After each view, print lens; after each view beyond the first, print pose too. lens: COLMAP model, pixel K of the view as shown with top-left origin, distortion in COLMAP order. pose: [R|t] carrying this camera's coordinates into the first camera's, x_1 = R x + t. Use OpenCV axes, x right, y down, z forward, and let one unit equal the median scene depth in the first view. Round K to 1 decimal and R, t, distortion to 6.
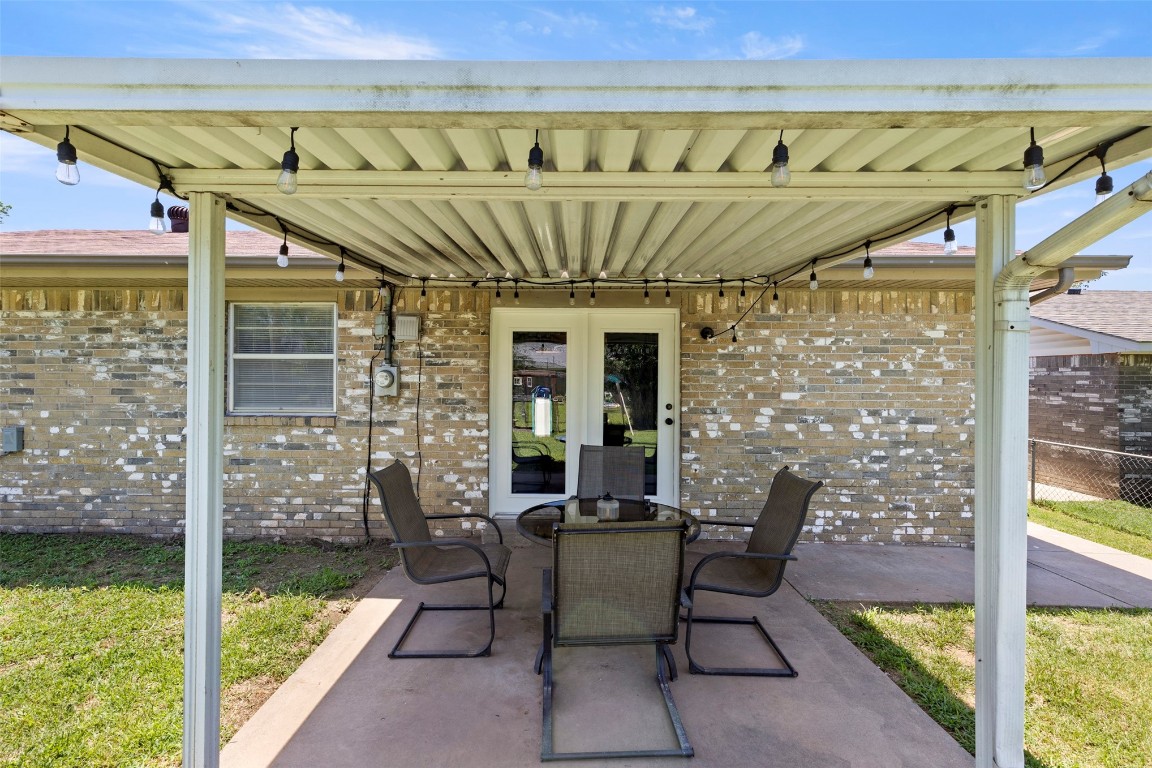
lens RADIAL K [[522.8, 0, 572.1], [0, 522.8, 381.8], [0, 0, 1]] dist [0.007213, -0.001450]
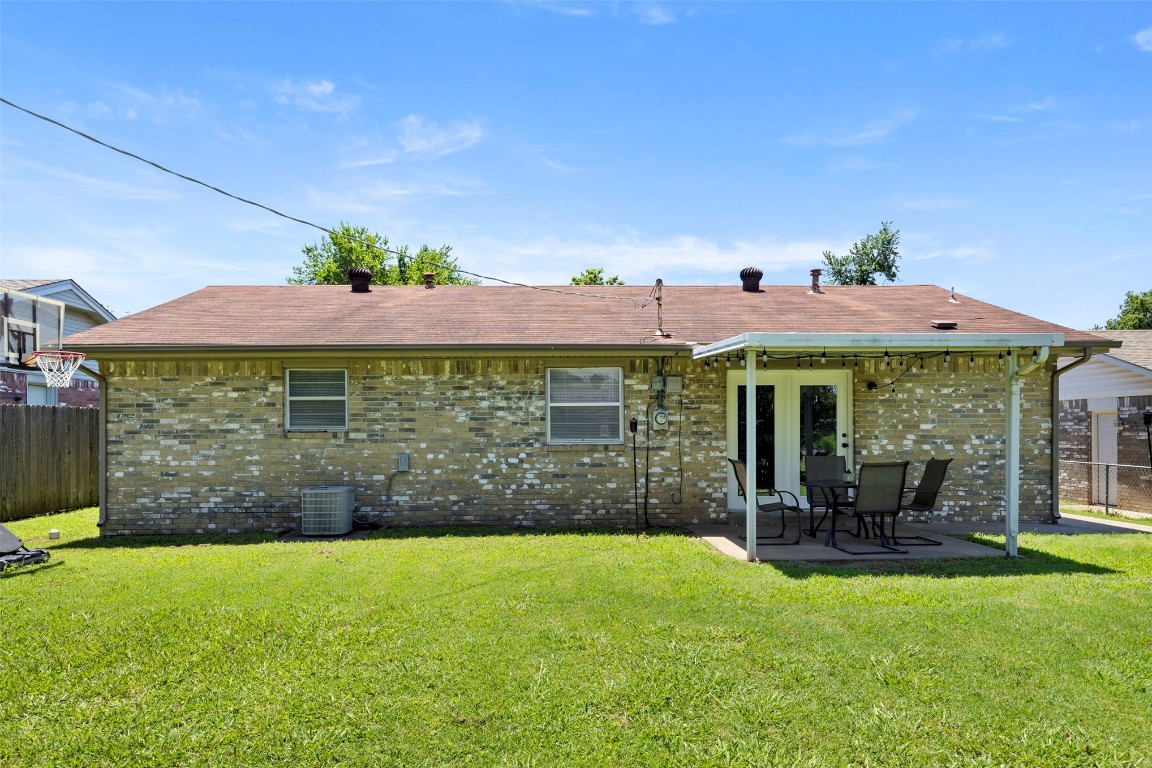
lens RADIAL K [[779.4, 0, 591.0], [0, 779.4, 432.3], [0, 0, 1]] dist [-0.001953, -0.000189]
pose [[0.999406, -0.012752, 0.032007, -0.619967], [0.012398, 0.999860, 0.011237, 0.006067], [-0.032146, -0.010833, 0.999424, -1.215544]]
